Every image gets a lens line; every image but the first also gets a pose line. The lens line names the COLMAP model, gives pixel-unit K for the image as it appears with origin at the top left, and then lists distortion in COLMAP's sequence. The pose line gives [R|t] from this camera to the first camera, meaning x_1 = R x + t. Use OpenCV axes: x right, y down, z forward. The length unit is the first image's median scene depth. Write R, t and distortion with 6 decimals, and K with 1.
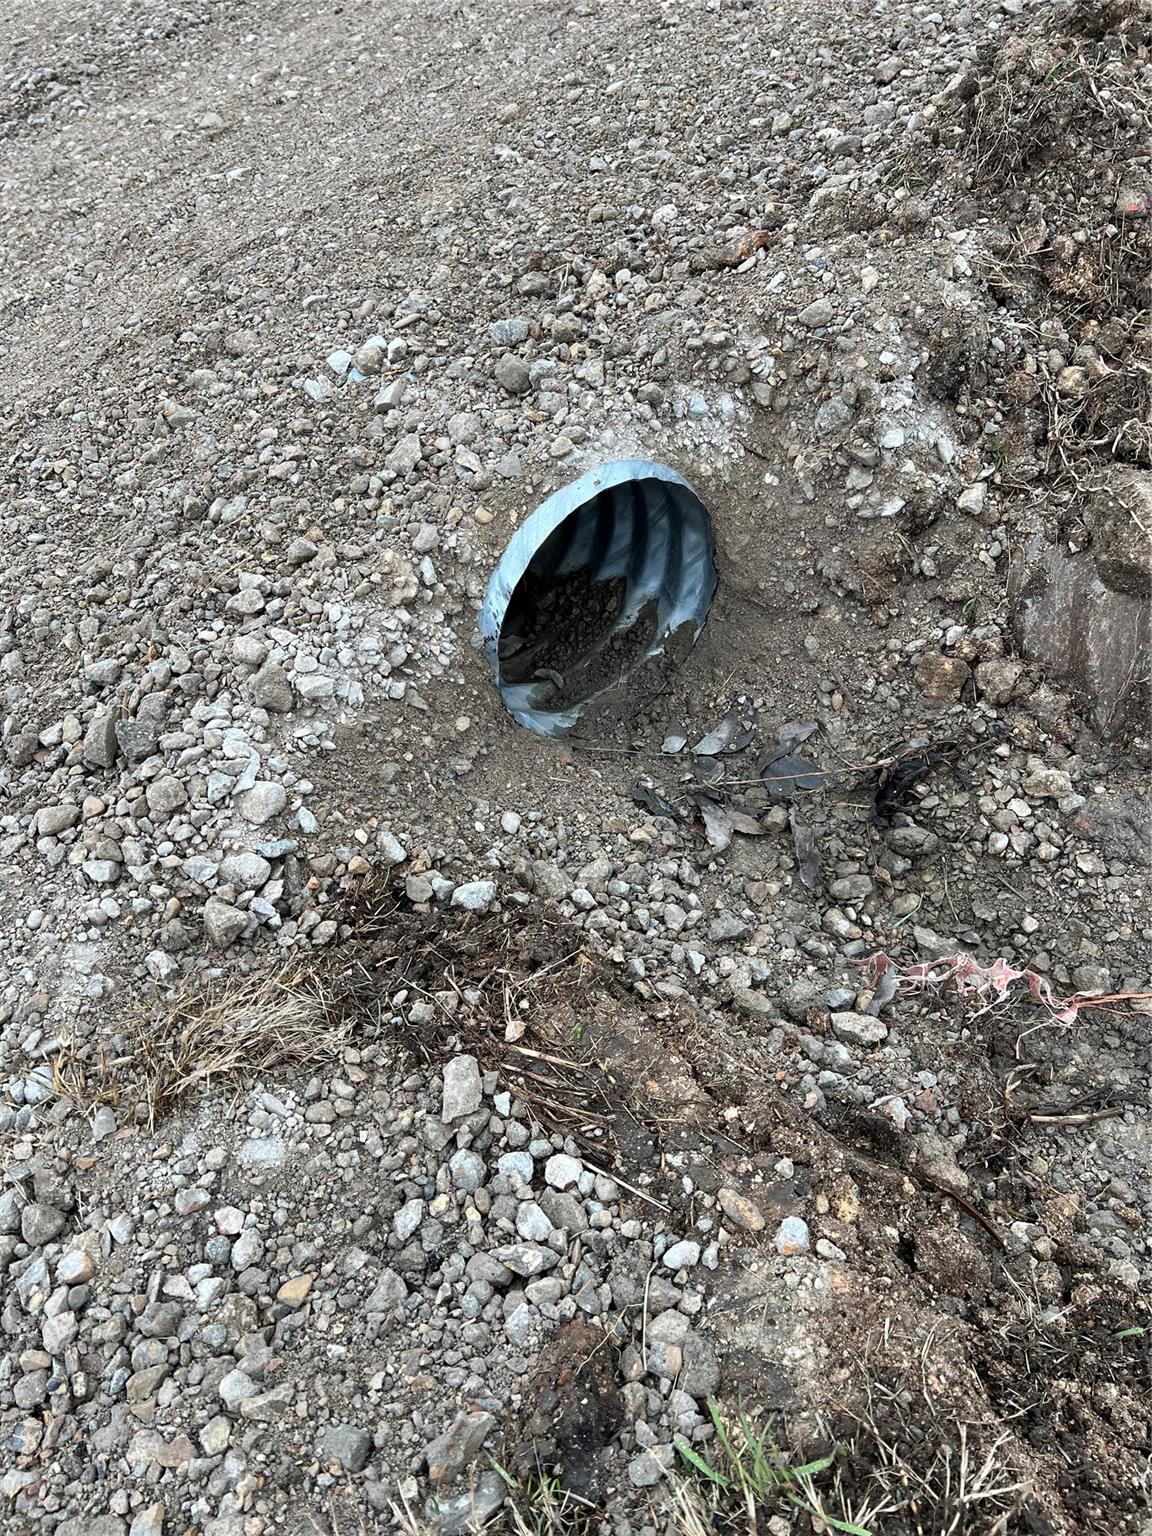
lens RADIAL K [[1142.8, 0, 561.1], [0, 1142.8, 765.7], [0, 0, 1]] dist [0.055031, -0.067043]
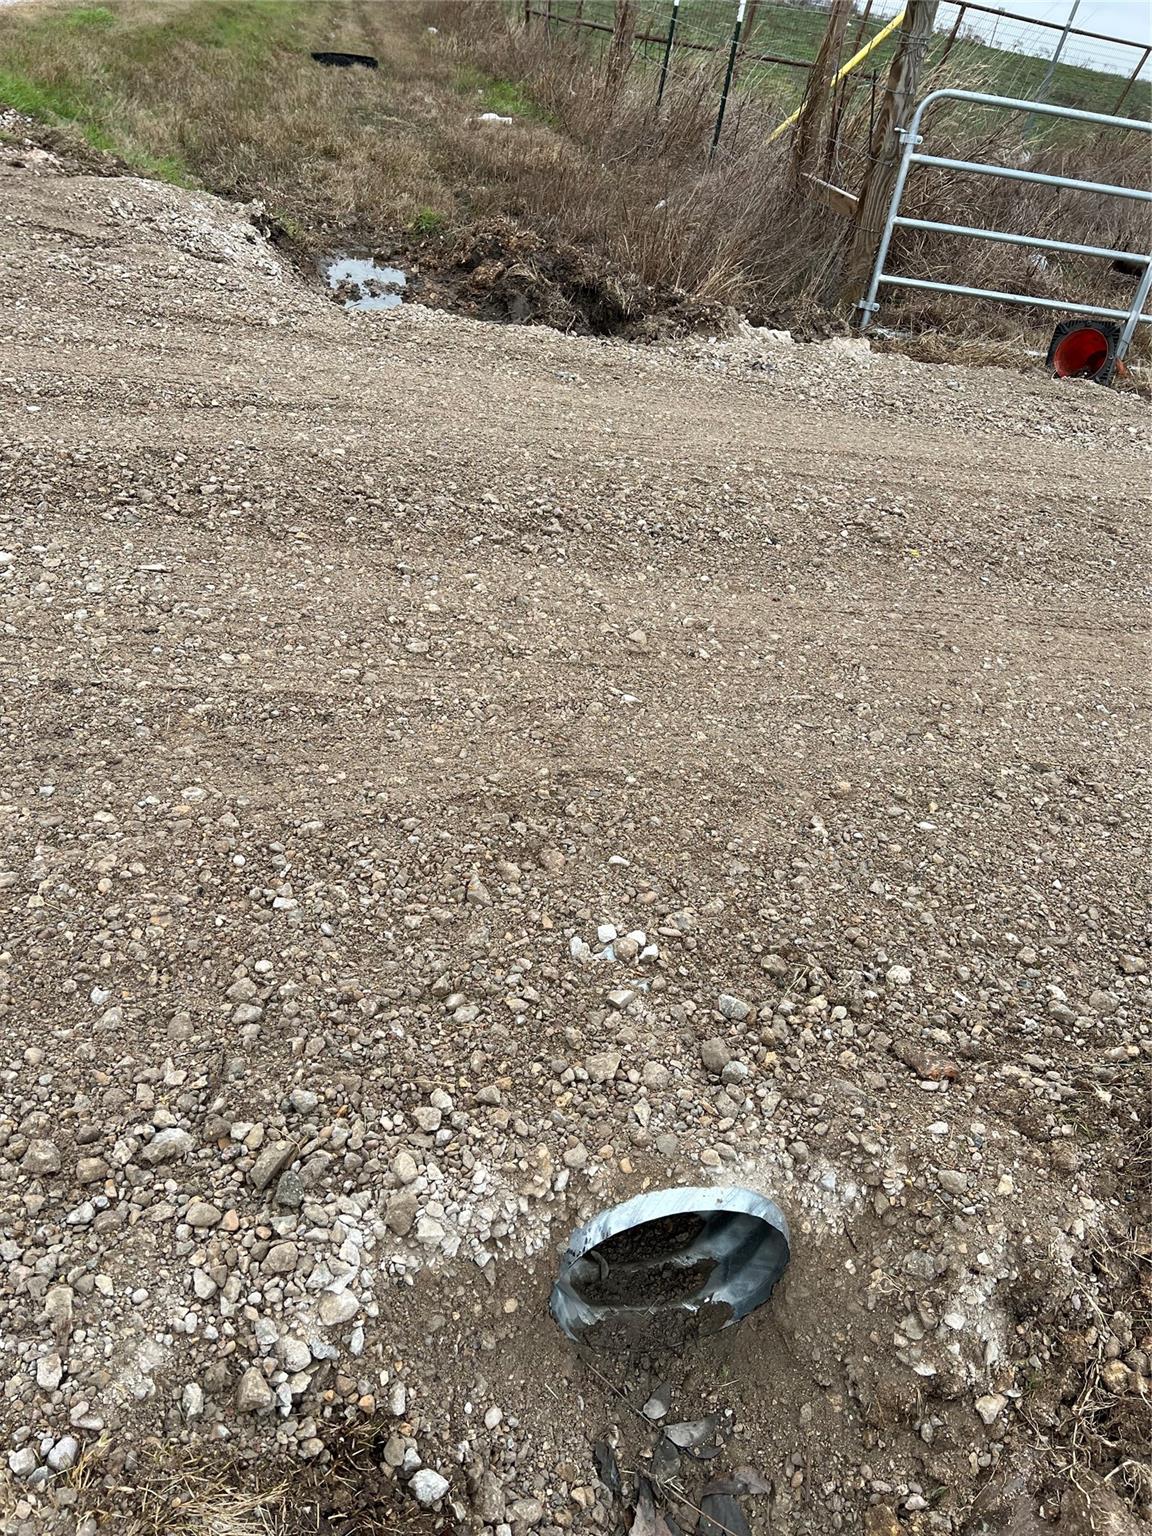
lens RADIAL K [[1333.0, 0, 588.5], [0, 1333.0, 429.8], [0, 0, 1]] dist [0.077078, -0.051937]
pose [[0.813588, 0.560955, -0.152988, -0.310435], [-0.581299, 0.790575, -0.192568, -0.523453], [0.012927, 0.245602, 0.969284, -0.572099]]
